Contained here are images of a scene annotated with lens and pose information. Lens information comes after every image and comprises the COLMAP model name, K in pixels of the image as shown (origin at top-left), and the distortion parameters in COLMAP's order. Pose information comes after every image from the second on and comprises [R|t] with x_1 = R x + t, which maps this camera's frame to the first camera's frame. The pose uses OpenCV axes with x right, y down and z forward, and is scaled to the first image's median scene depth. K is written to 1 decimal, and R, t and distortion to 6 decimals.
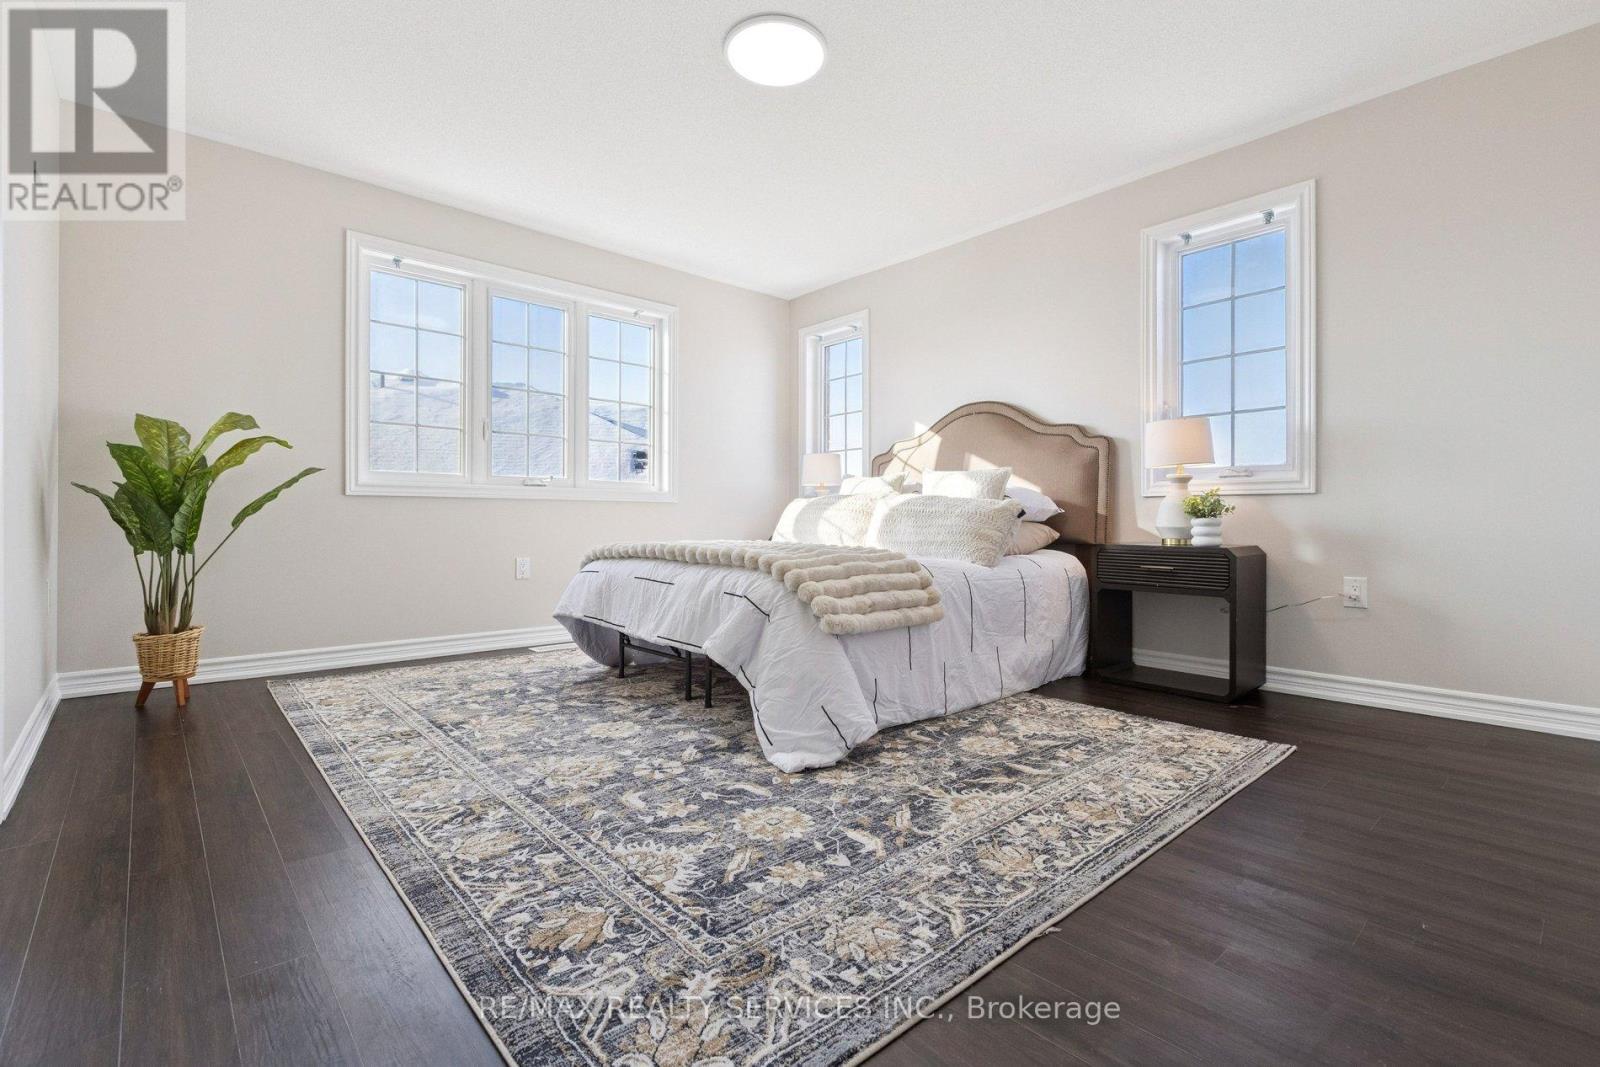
lens RADIAL K [[725.8, 0, 807.3], [0, 725.8, 527.6], [0, 0, 1]] dist [0.001893, -0.000068]
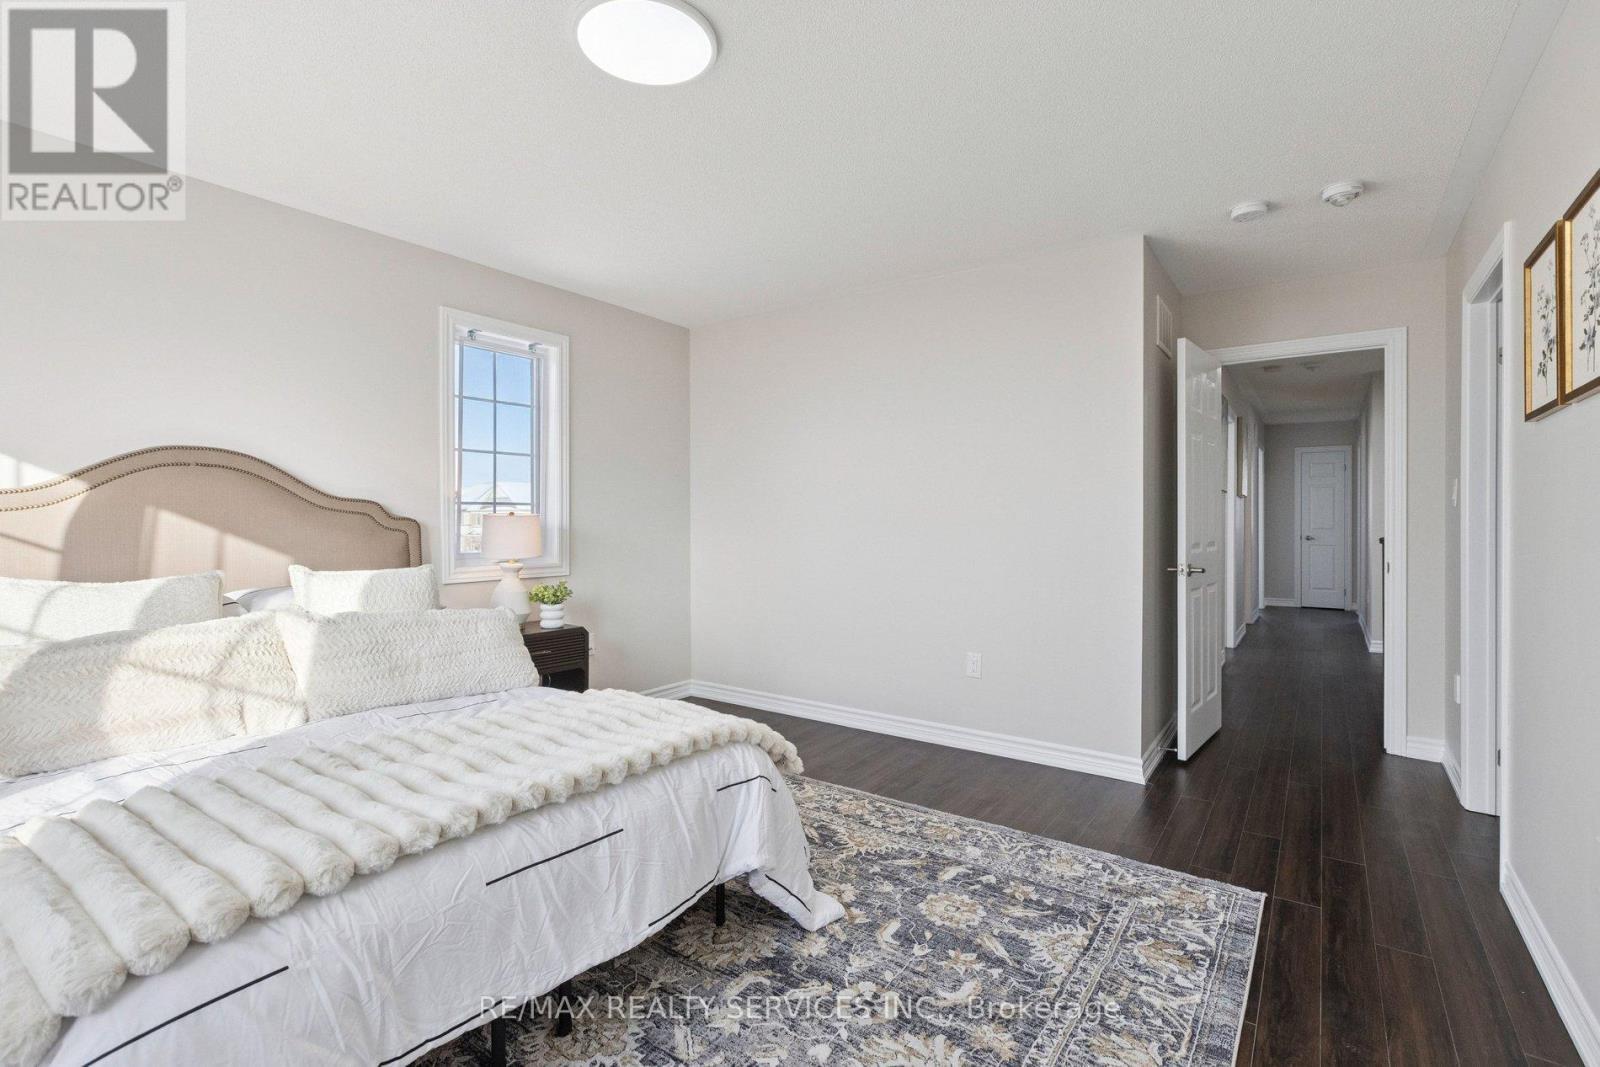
lens RADIAL K [[725.8, 0, 807.7], [0, 725.8, 523.3], [0, 0, 1]] dist [0.001893, -0.000068]
pose [[-0.215531, -0.007510, 0.976468, -1.224325], [0.003201, 0.999960, 0.008398, -0.270597], [-0.976492, 0.004936, -0.215499, 1.533643]]
